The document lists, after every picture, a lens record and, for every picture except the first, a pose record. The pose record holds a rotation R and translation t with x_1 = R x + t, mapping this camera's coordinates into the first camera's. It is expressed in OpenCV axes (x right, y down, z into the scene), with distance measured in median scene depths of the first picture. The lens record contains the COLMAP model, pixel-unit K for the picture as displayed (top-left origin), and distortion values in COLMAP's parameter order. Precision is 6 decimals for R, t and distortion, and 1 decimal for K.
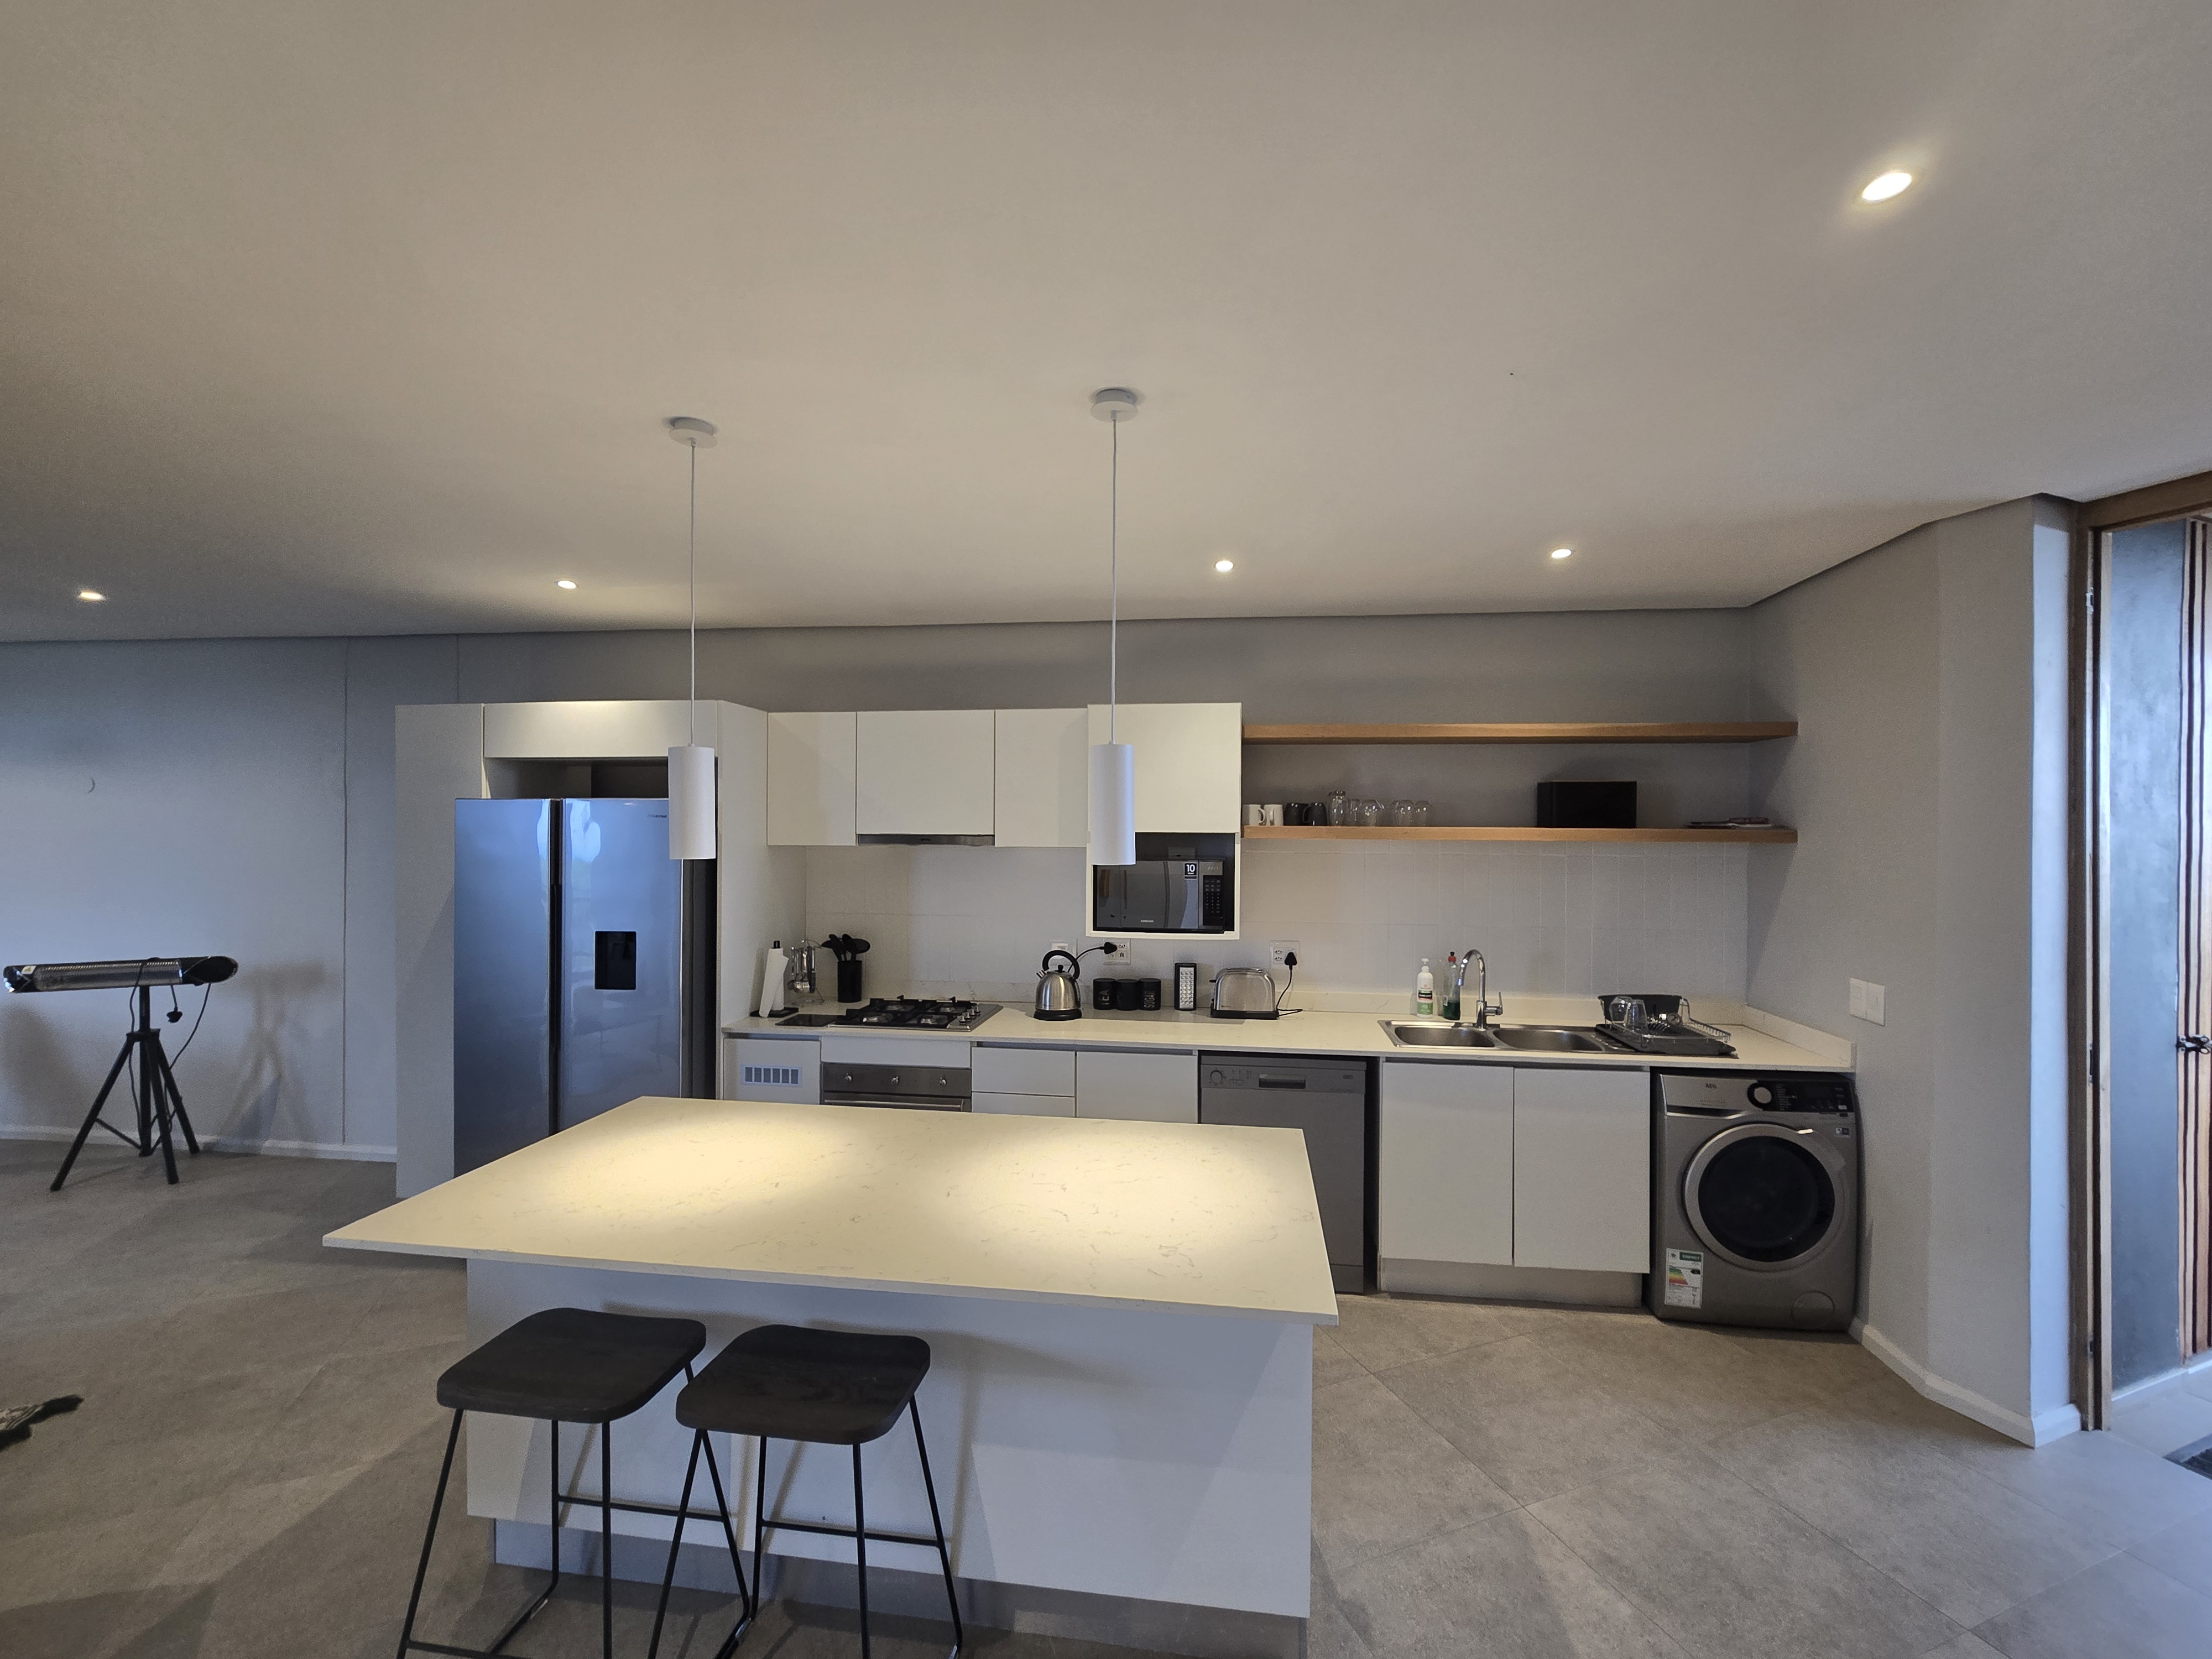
lens RADIAL K [[903.0, 0, 1112.8], [0, 903.0, 834.0], [0, 0, 1]] dist [-0.016954, 0.003924]
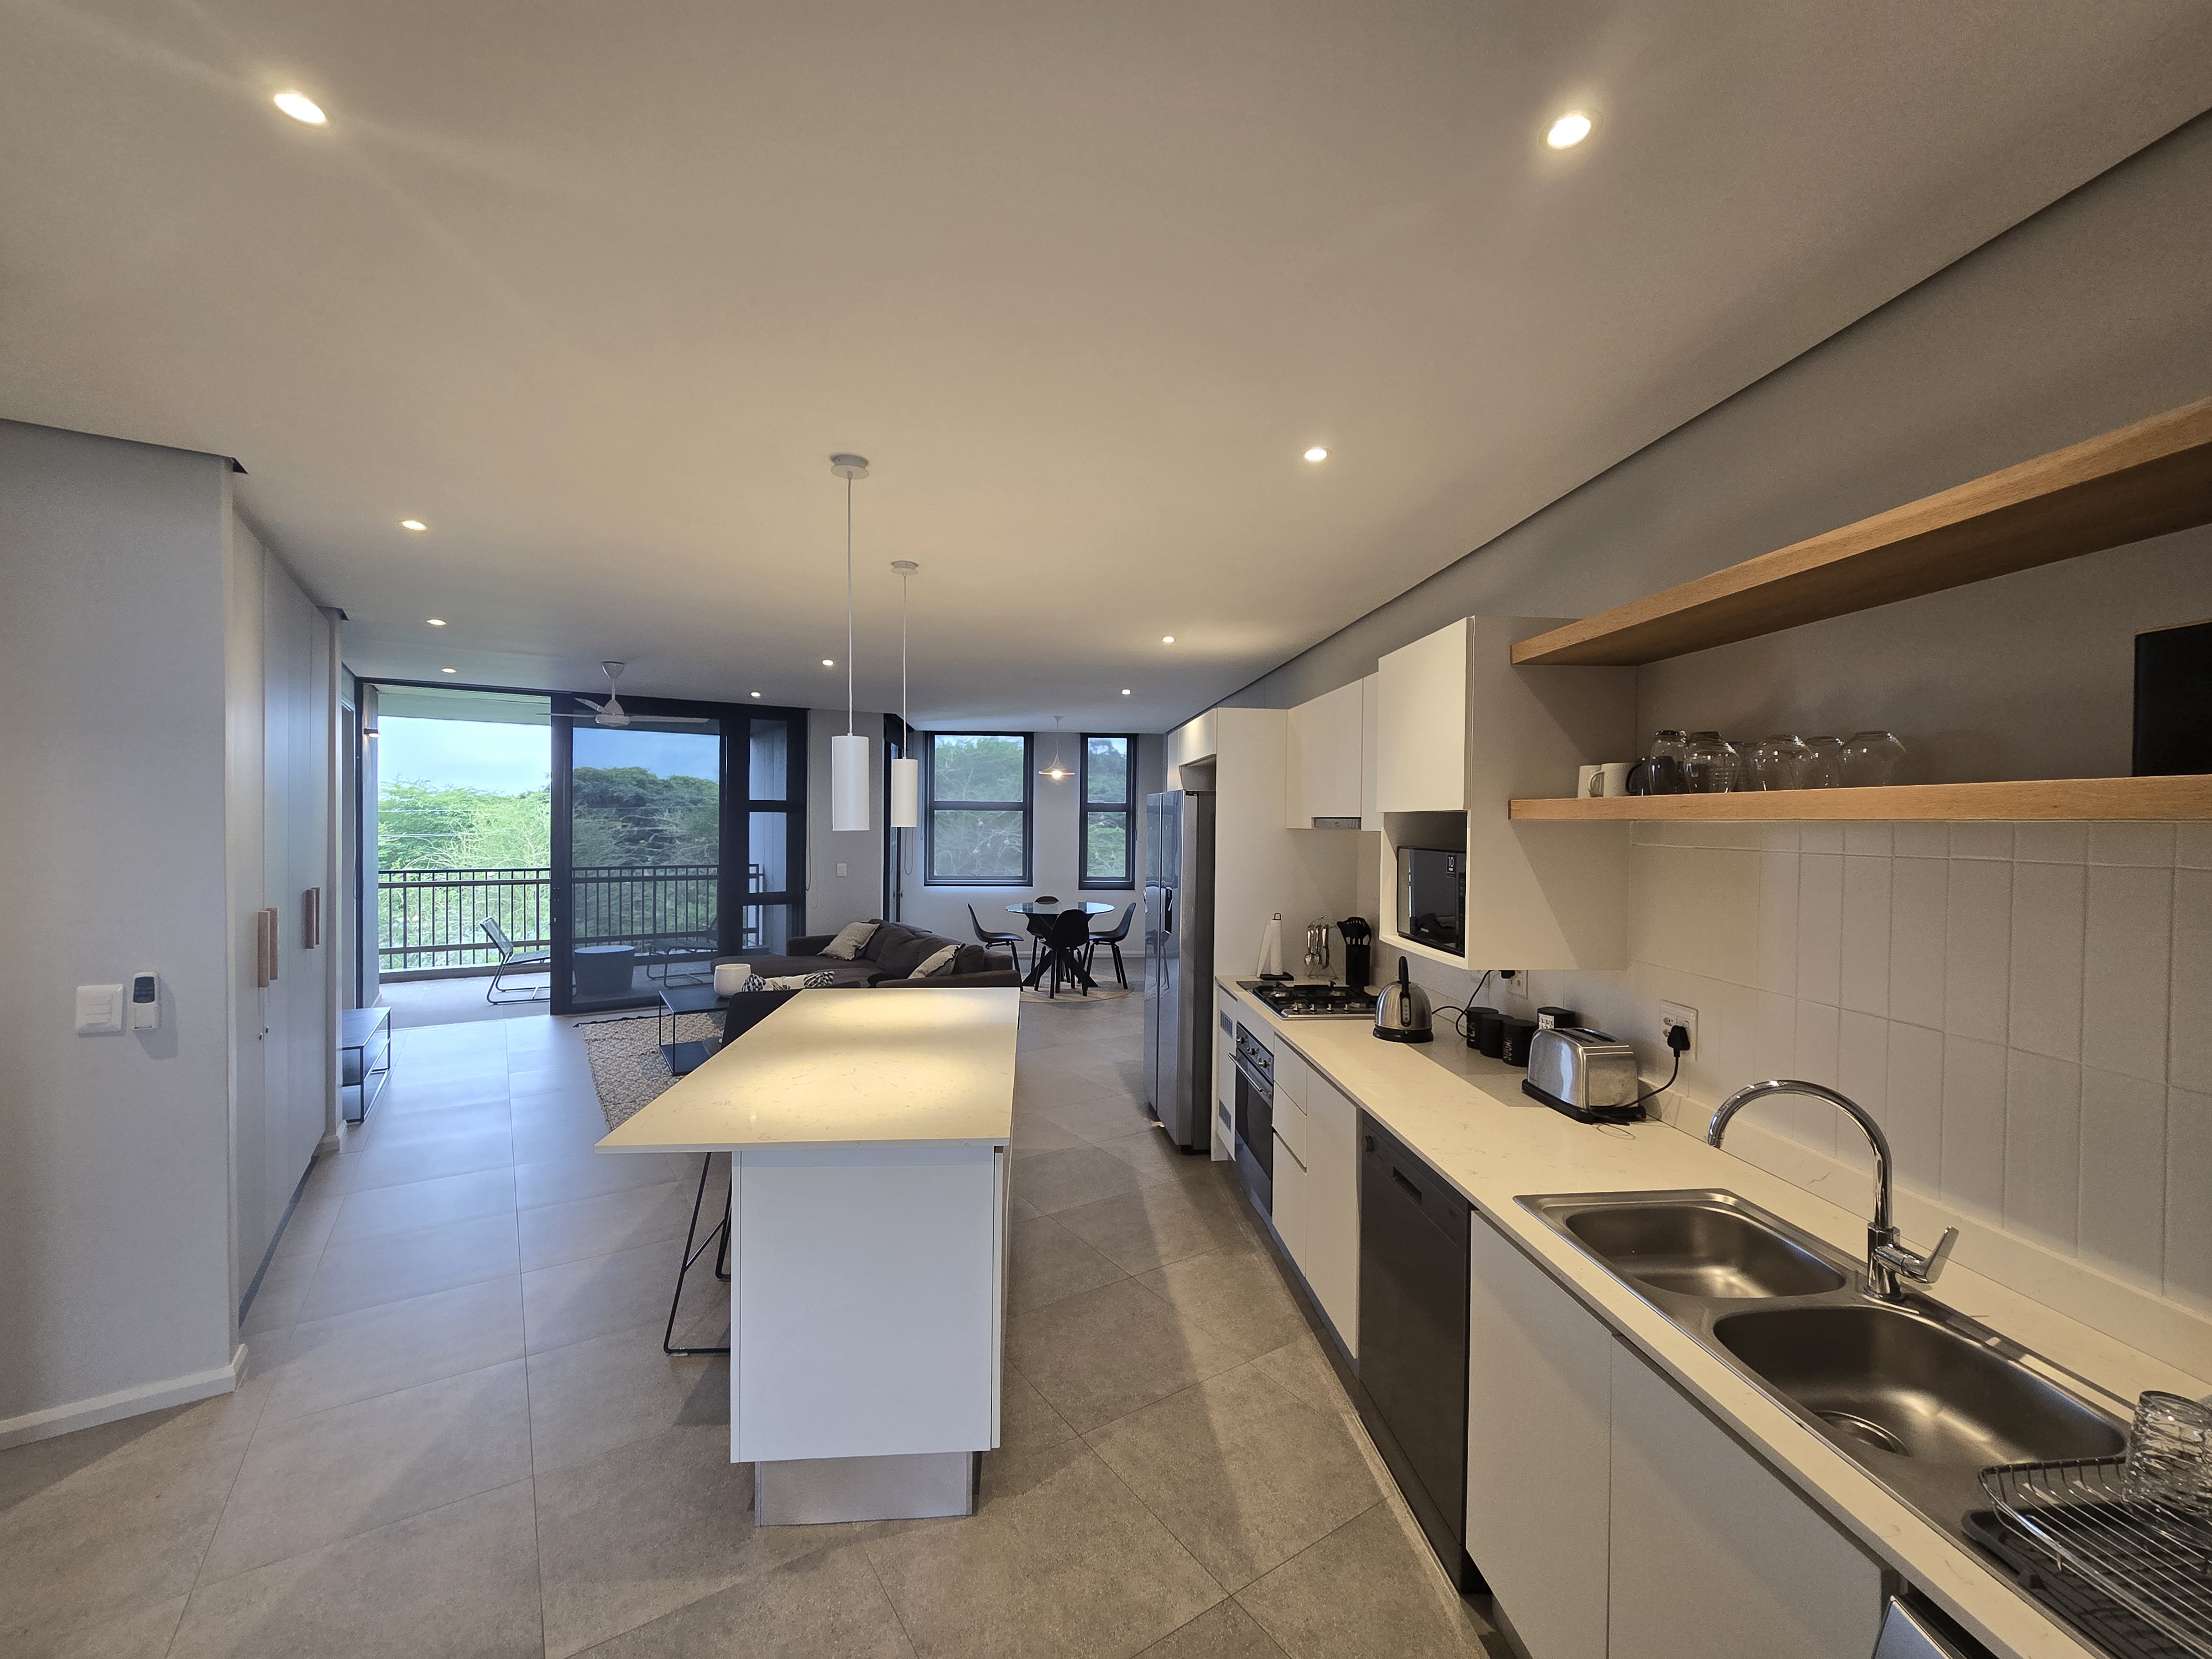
lens RADIAL K [[903.0, 0, 1112.8], [0, 903.0, 834.0], [0, 0, 1]] dist [-0.016954, 0.003924]
pose [[0.231274, 0.008355, -0.972853, 0.681944], [-0.010078, 0.999930, 0.006192, 0.014023], [0.972836, 0.008372, 0.231343, 0.555150]]
